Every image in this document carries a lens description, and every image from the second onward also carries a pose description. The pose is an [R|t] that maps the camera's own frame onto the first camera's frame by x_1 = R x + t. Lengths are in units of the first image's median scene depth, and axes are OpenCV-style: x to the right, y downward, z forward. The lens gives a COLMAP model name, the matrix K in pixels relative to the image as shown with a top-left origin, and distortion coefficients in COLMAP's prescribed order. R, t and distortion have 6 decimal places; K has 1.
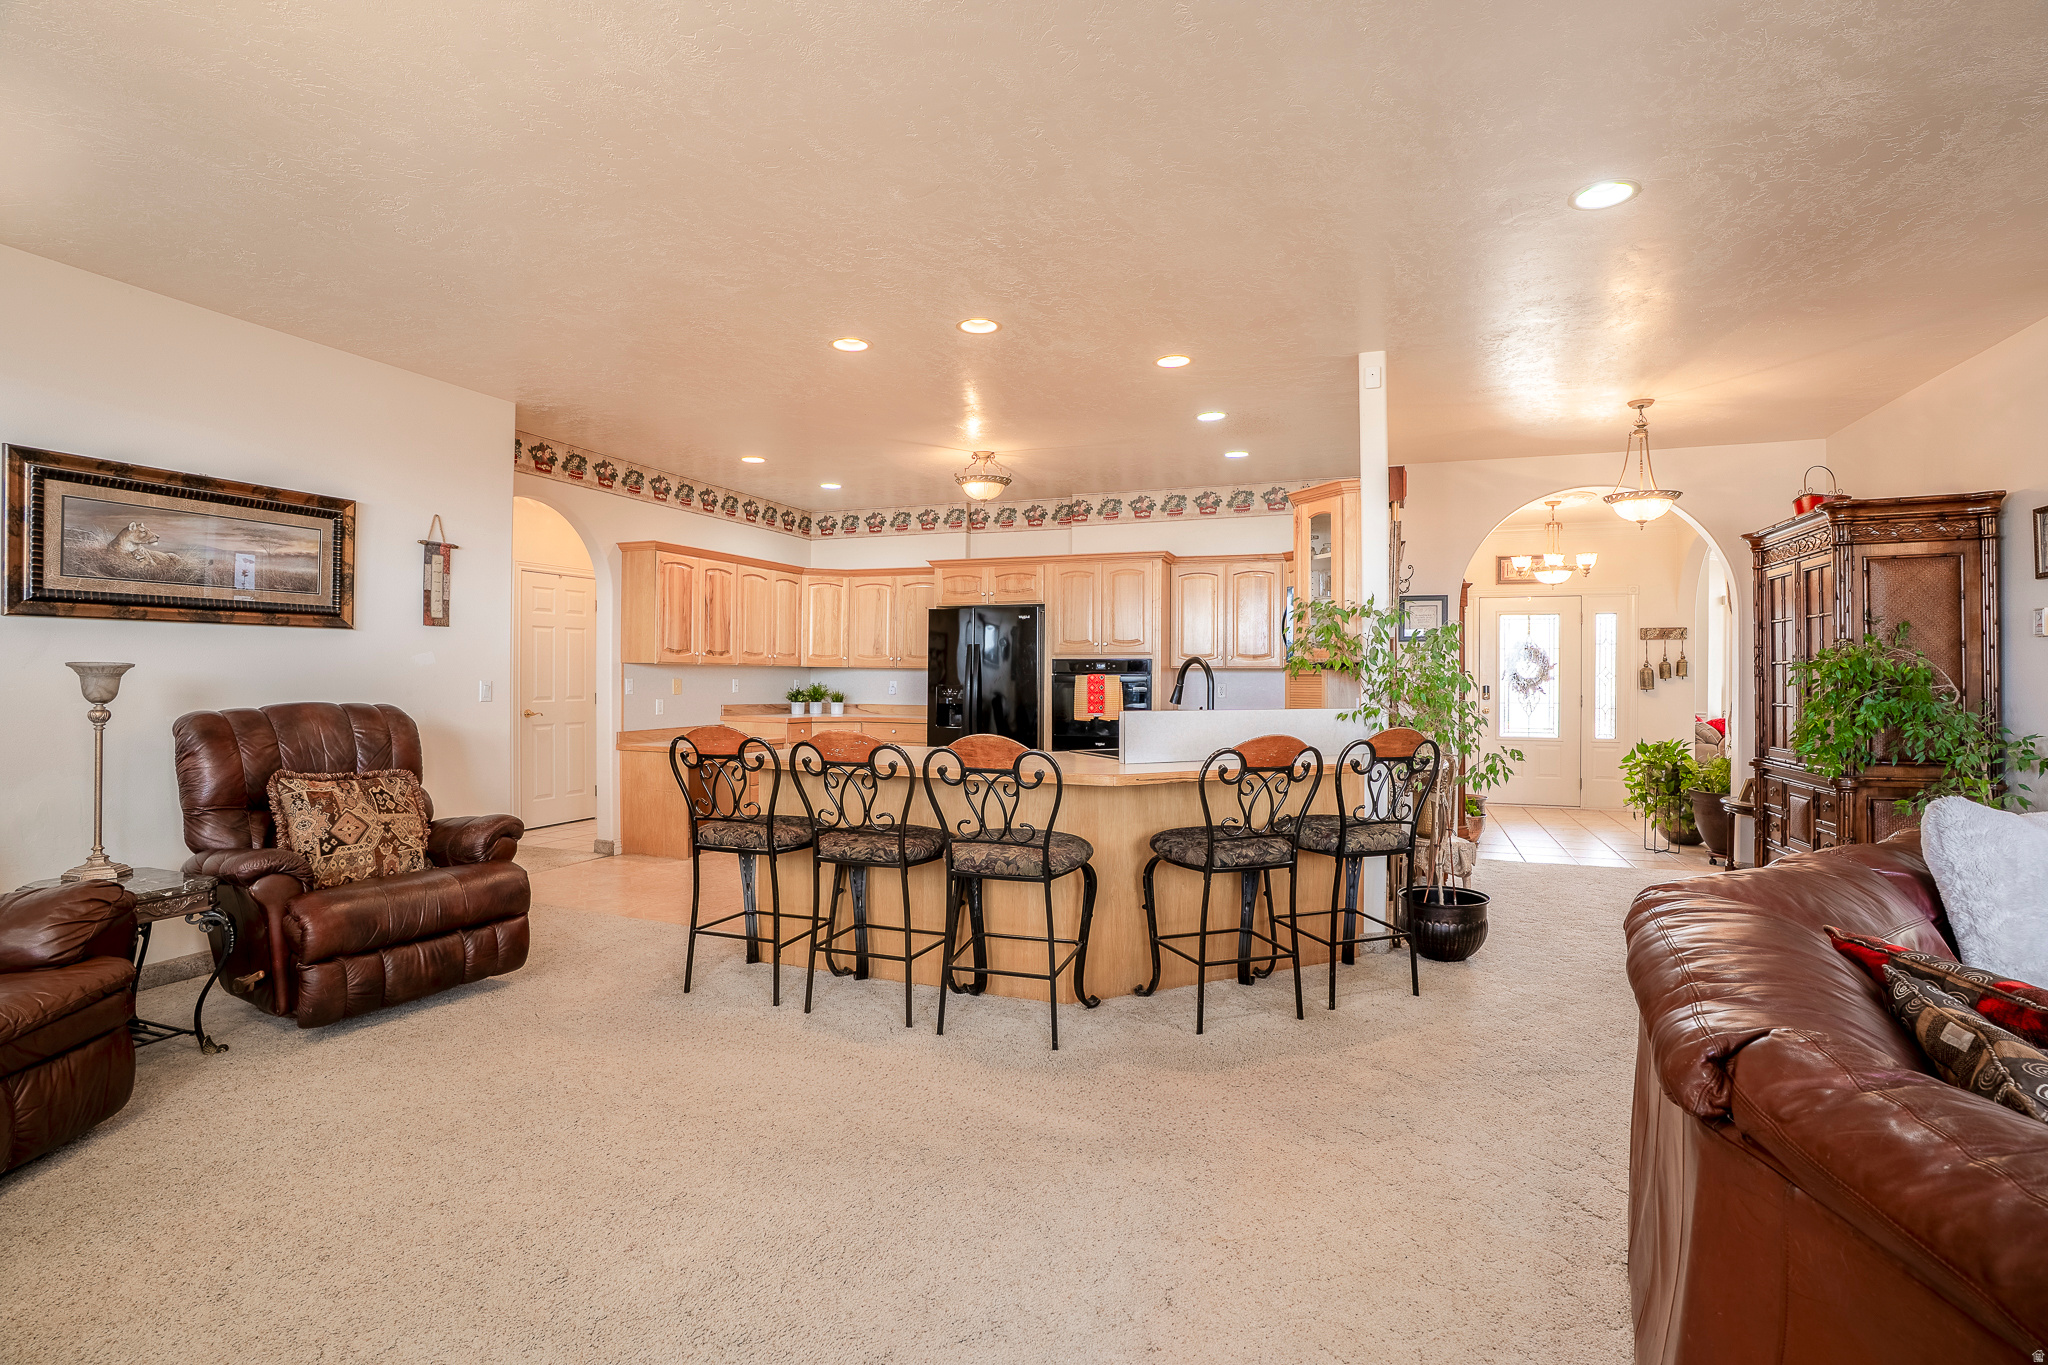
lens RADIAL K [[954.1, 0, 1017.7], [0, 954.1, 675.6], [0, 0, 1]] dist [-0.058272, 0.019020]
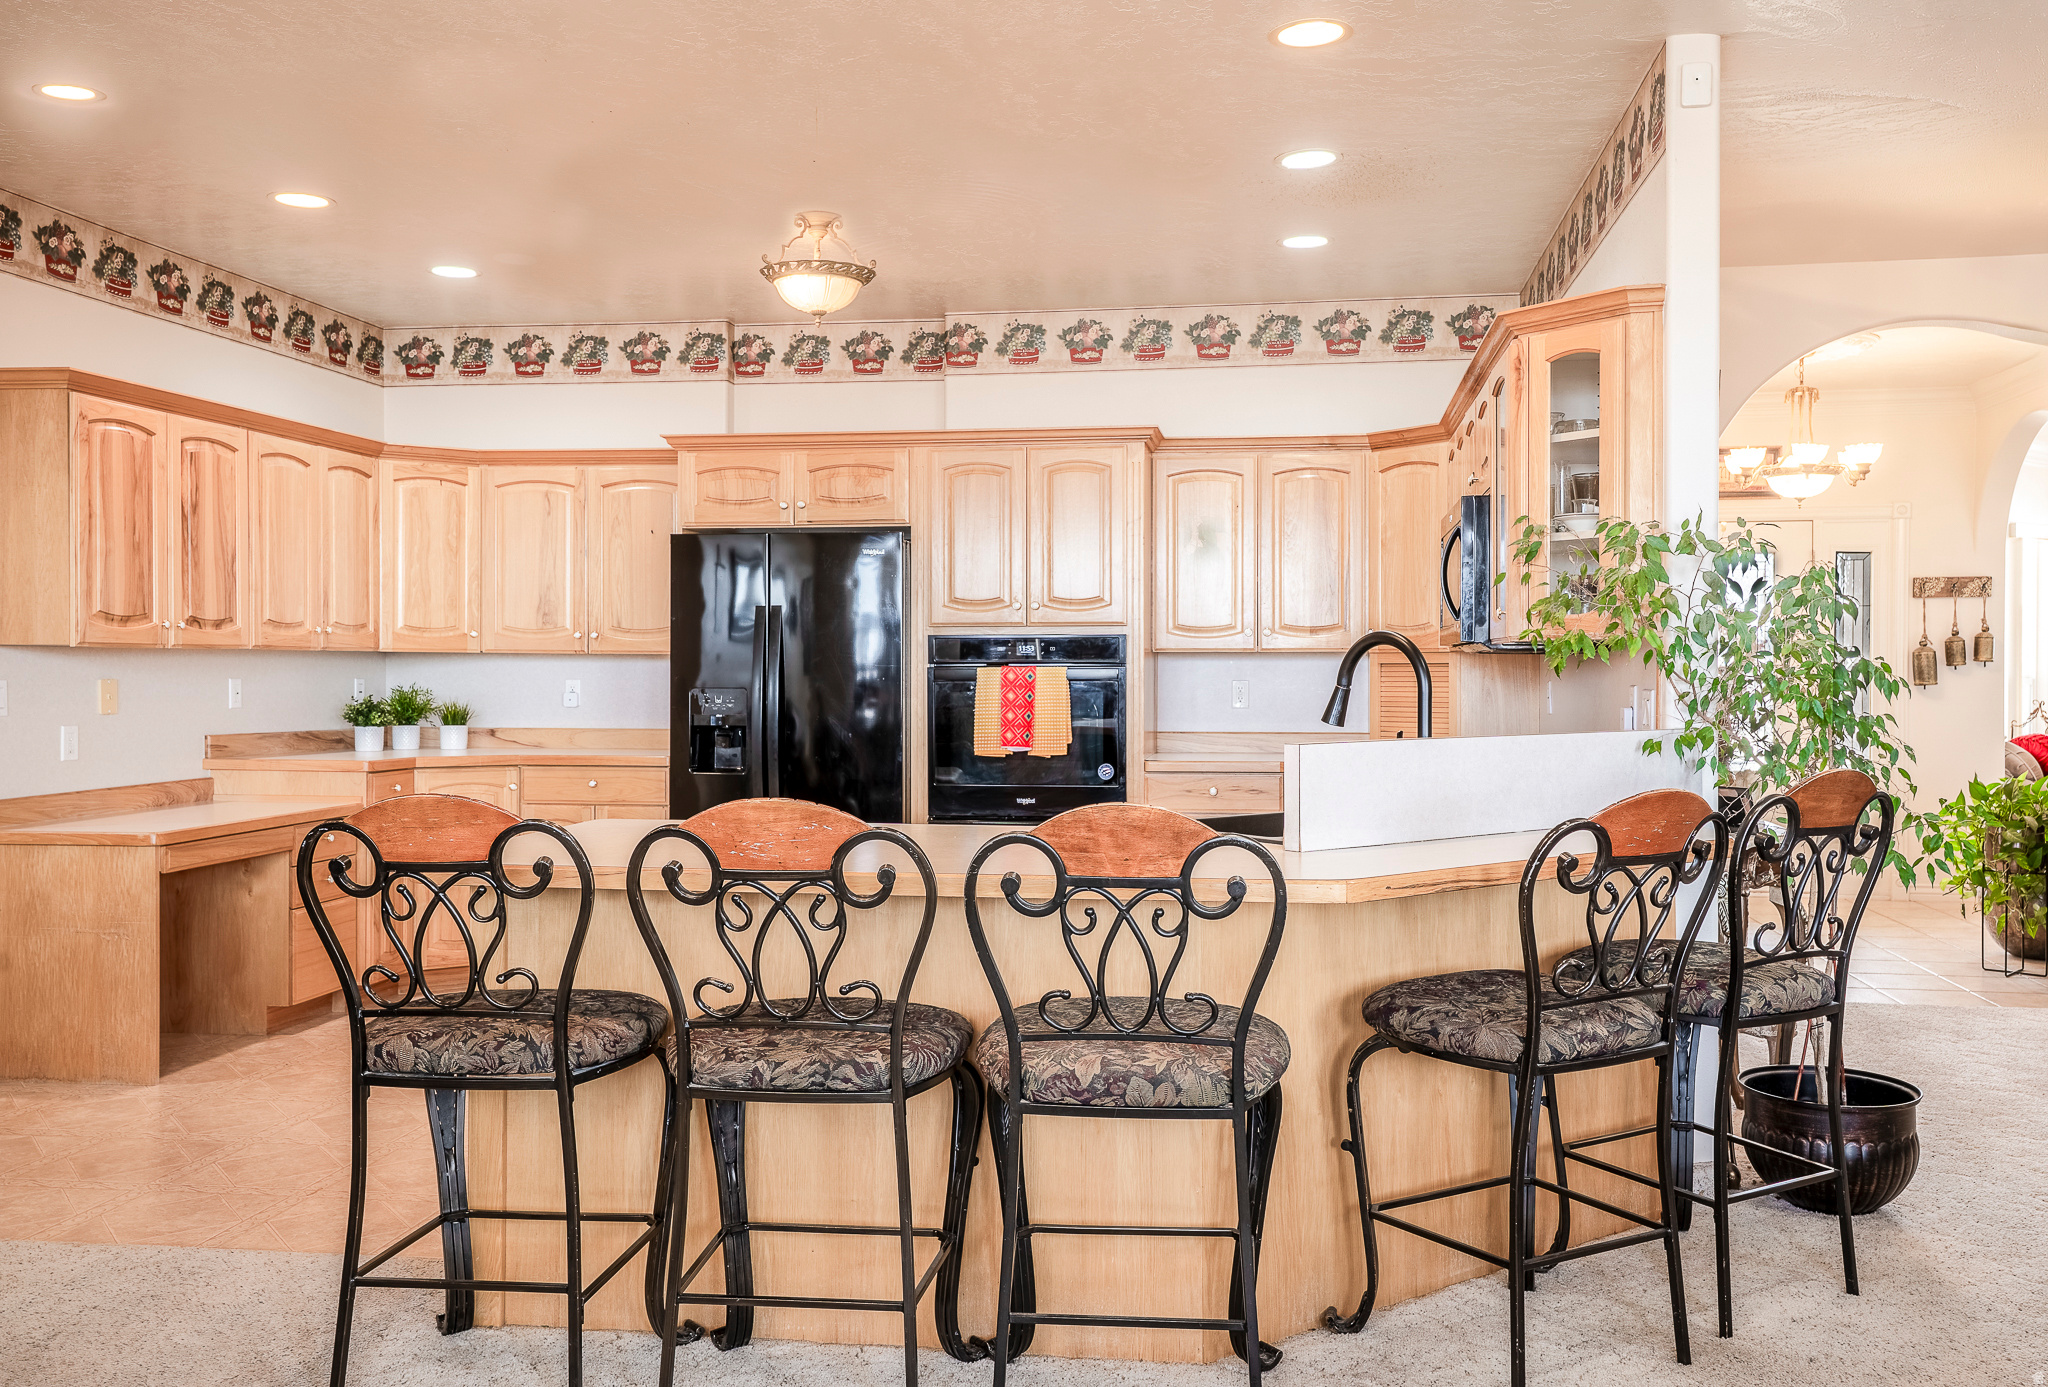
lens RADIAL K [[1729.5, 0, 1029.1], [0, 1729.5, 680.1], [0, 0, 1]] dist [0.039504, 0.014913]
pose [[0.975345, -0.007702, 0.220552, -0.203248], [0.005704, 0.999937, 0.009699, -0.003925], [-0.220612, -0.008202, 0.975327, 0.159171]]
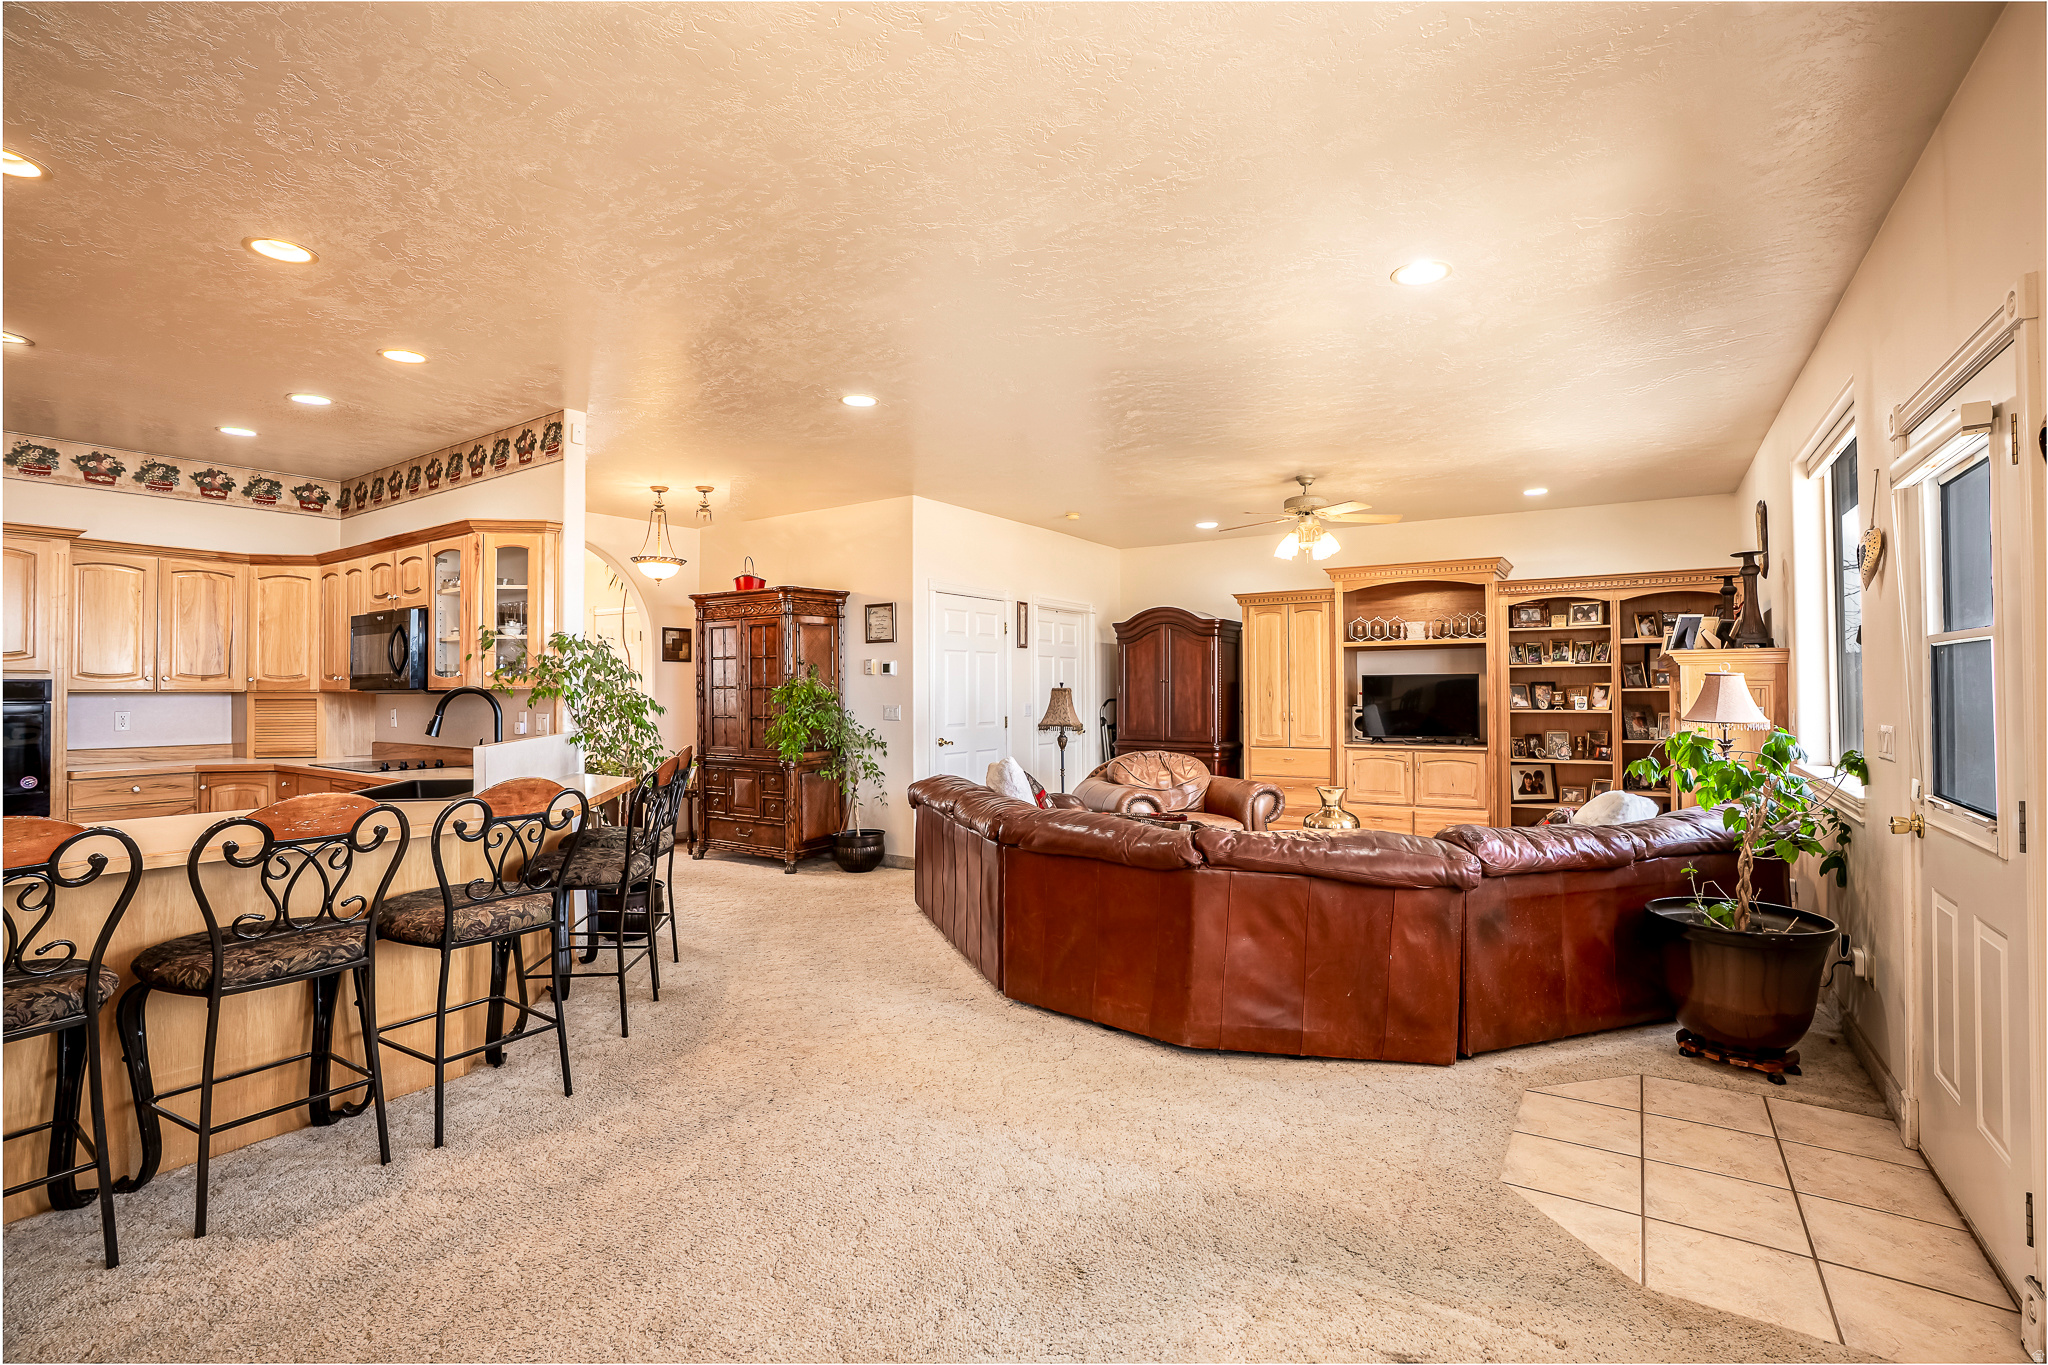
lens RADIAL K [[954.1, 0, 1035.9], [0, 954.1, 676.0], [0, 0, 1]] dist [-0.058272, 0.019020]
pose [[0.199384, 0.008711, 0.979883, -0.639347], [0.004543, 0.999942, -0.009813, -0.018381], [-0.979911, 0.006408, 0.199333, 0.269002]]
